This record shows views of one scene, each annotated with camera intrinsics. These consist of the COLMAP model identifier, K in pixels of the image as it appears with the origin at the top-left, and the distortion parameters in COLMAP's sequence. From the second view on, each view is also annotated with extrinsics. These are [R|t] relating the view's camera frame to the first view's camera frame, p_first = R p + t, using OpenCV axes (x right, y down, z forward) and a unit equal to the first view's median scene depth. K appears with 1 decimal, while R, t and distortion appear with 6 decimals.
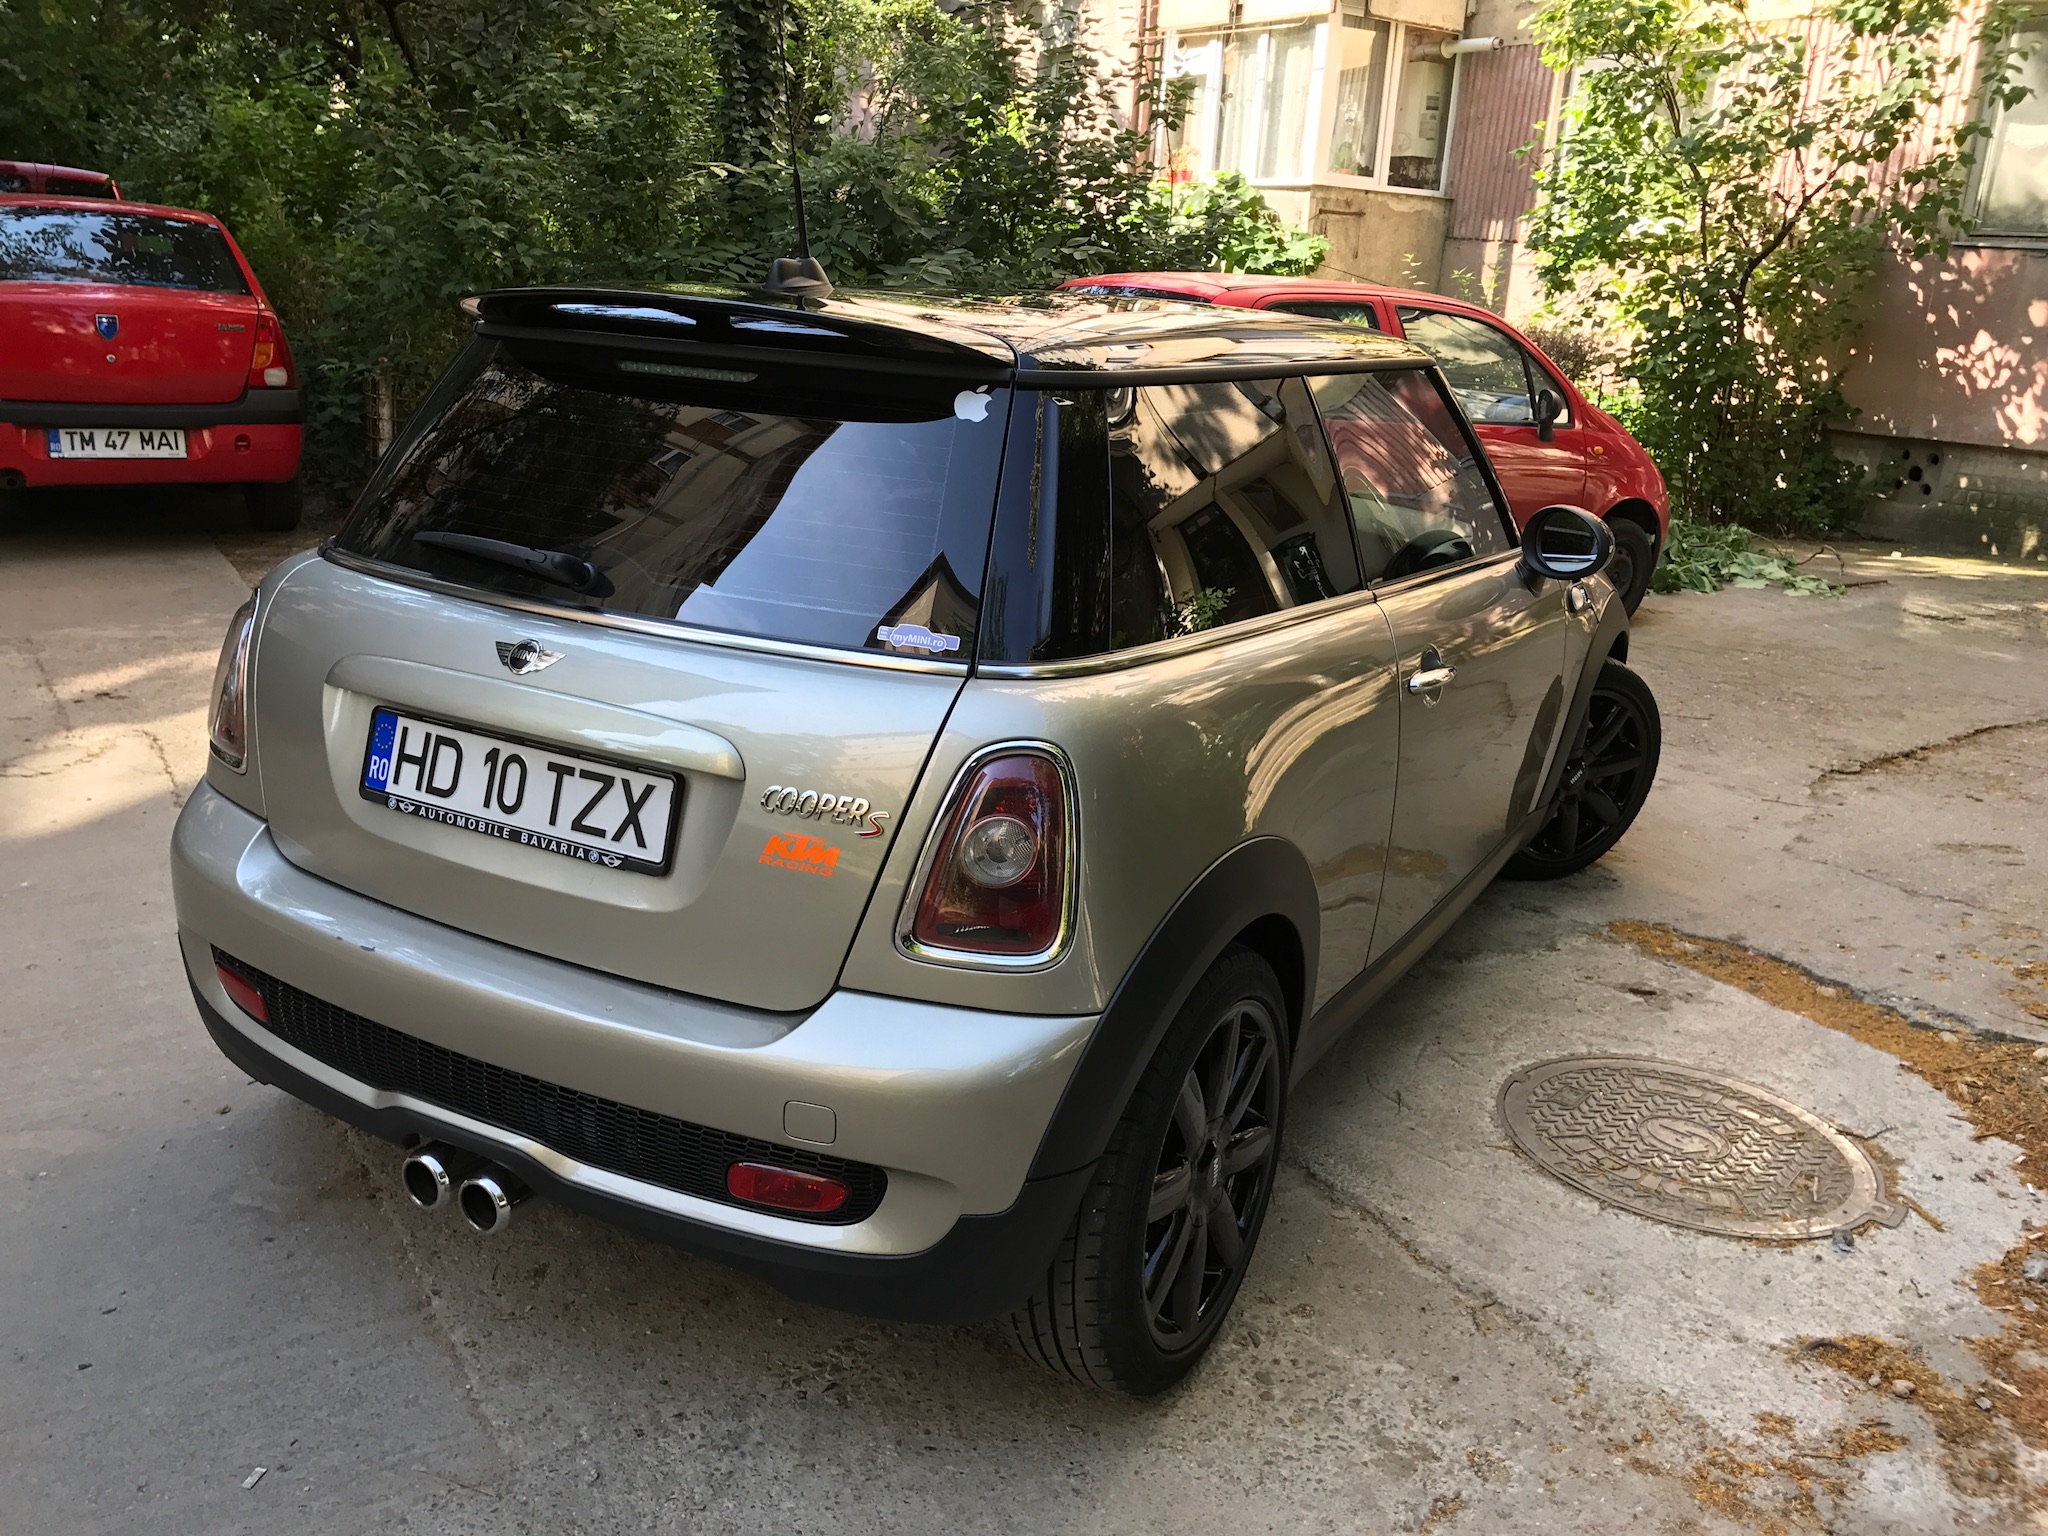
lens RADIAL K [[1706.4, 0, 1027.0], [0, 1706.4, 773.4], [0, 0, 1]] dist [0.001919, 0.016781]
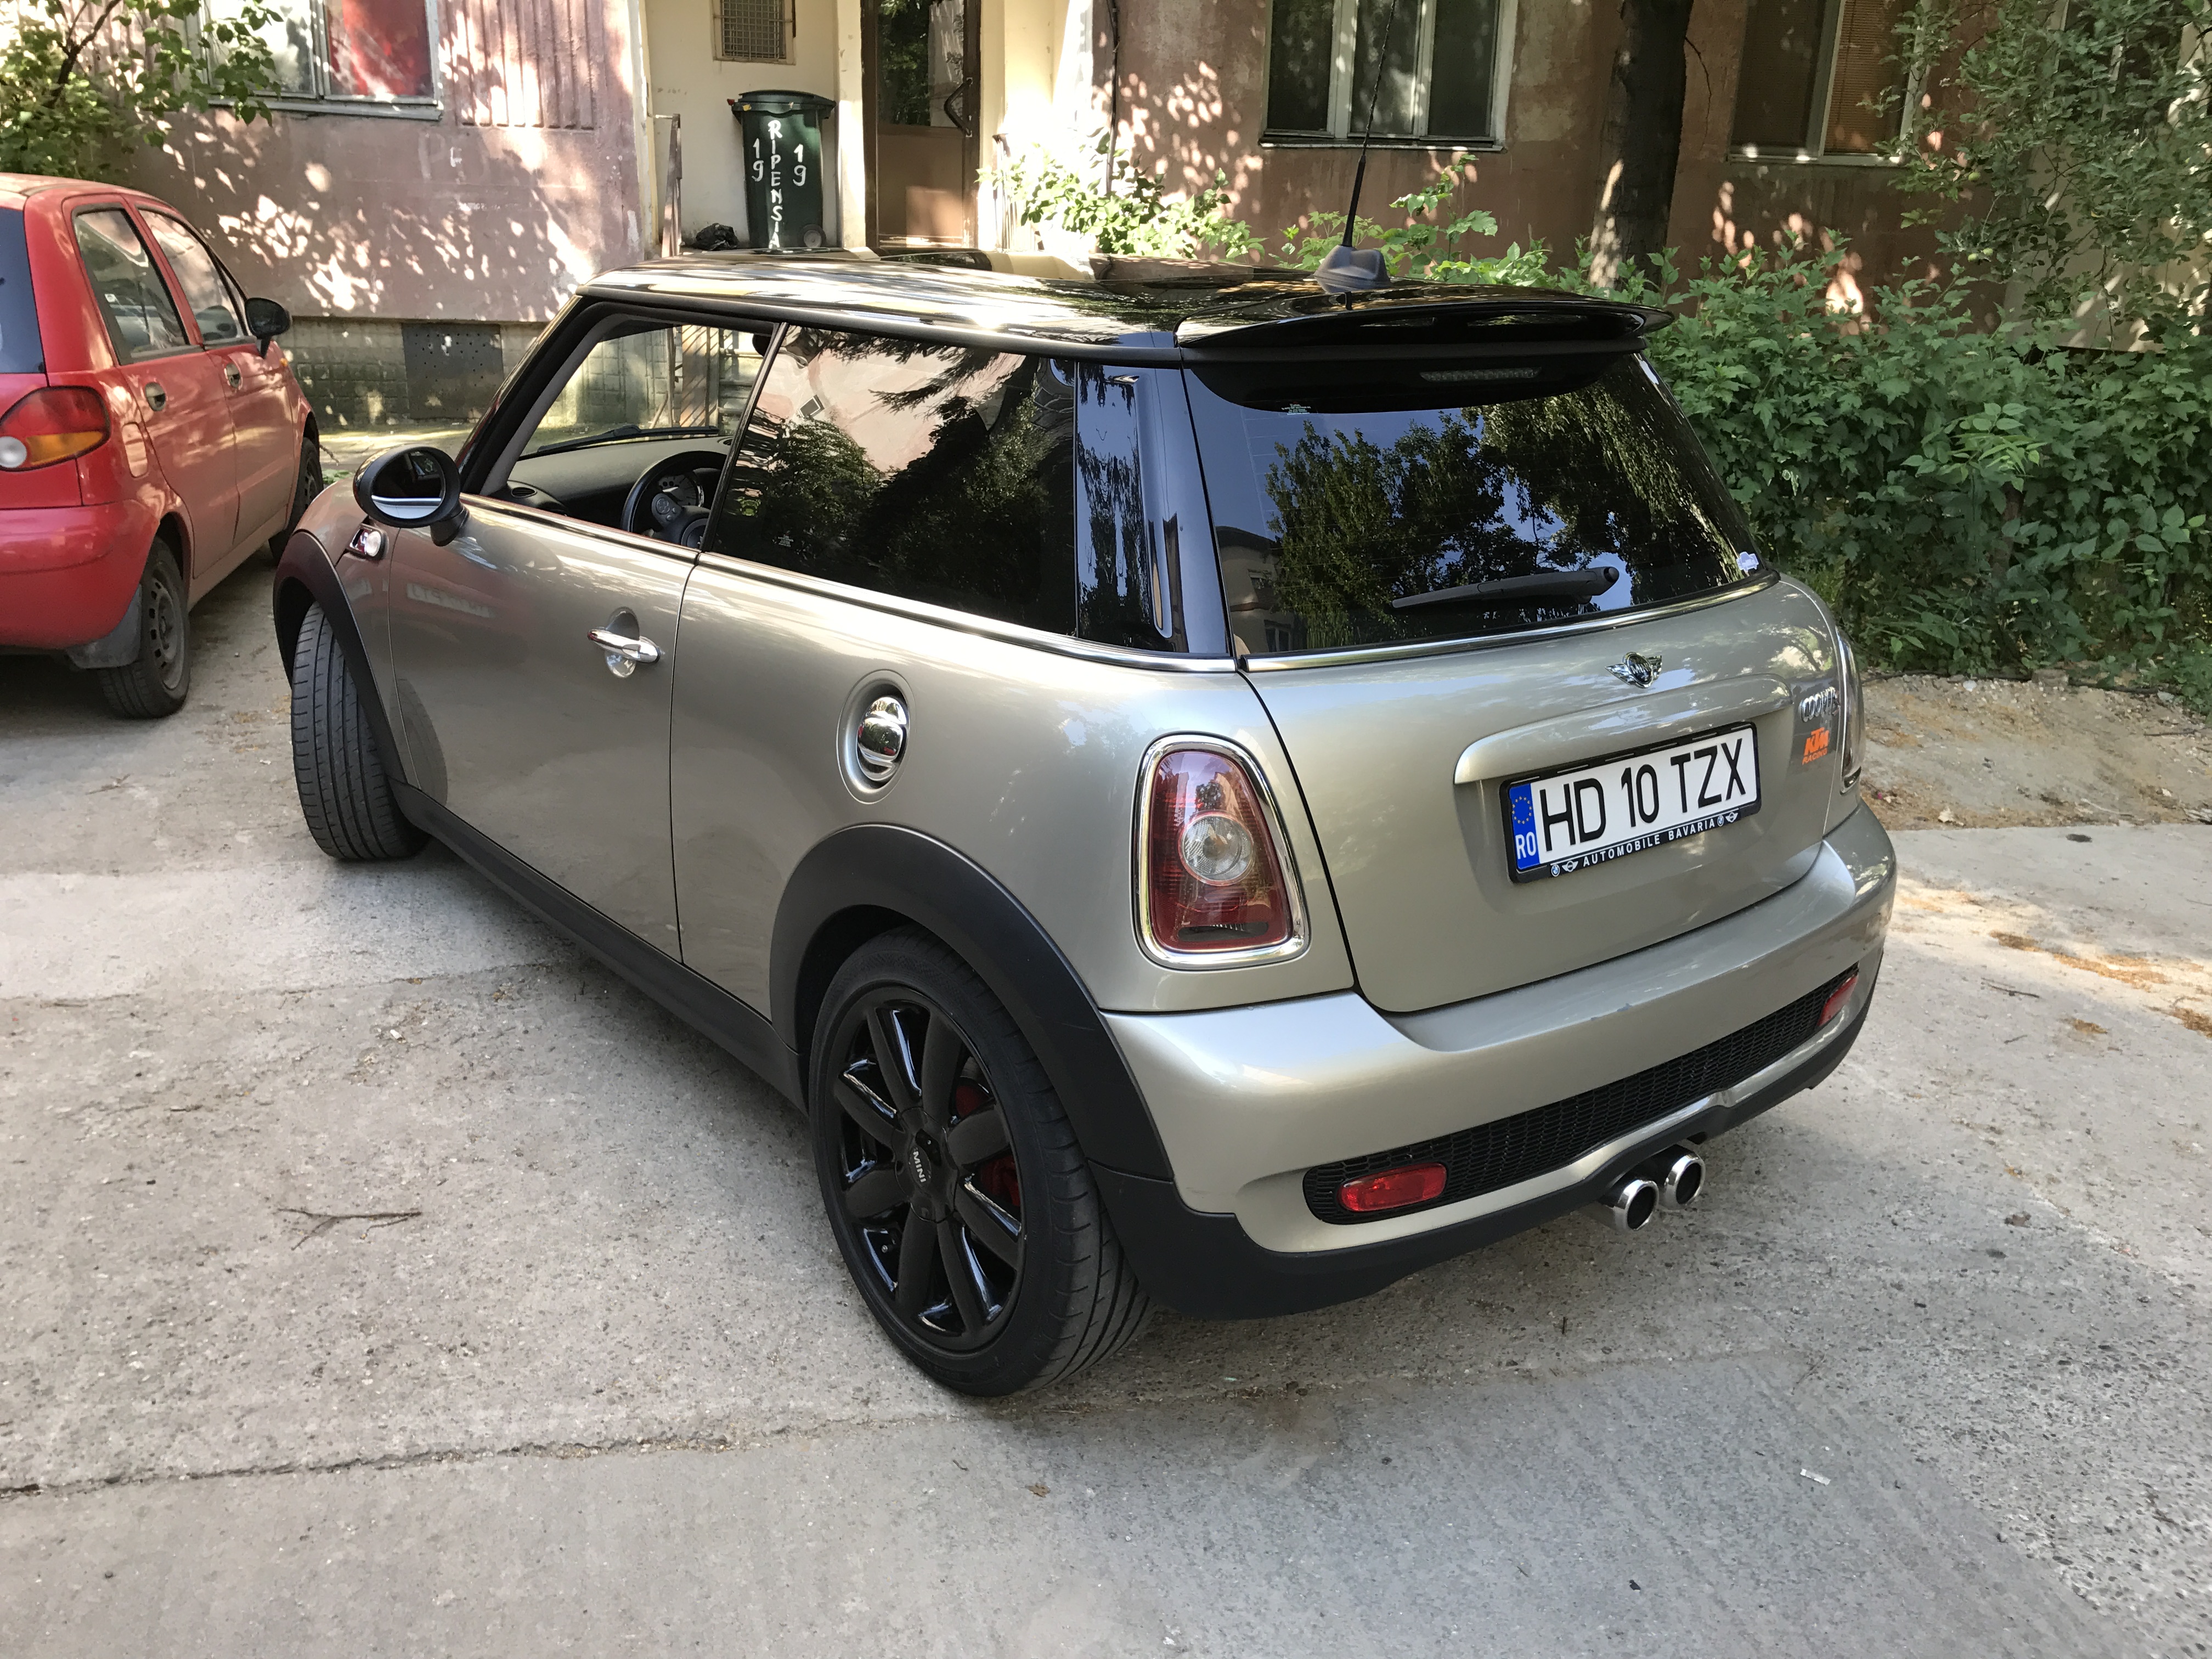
lens RADIAL K [[1843.1, 0, 1109.2], [0, 1843.1, 835.3], [0, 0, 1]] dist [0.001919, 0.016781]
pose [[0.364091, -0.332916, 0.869830, -0.299501], [0.245323, 0.935232, 0.255261, -0.071614], [-0.898473, 0.120451, 0.422182, 0.177321]]
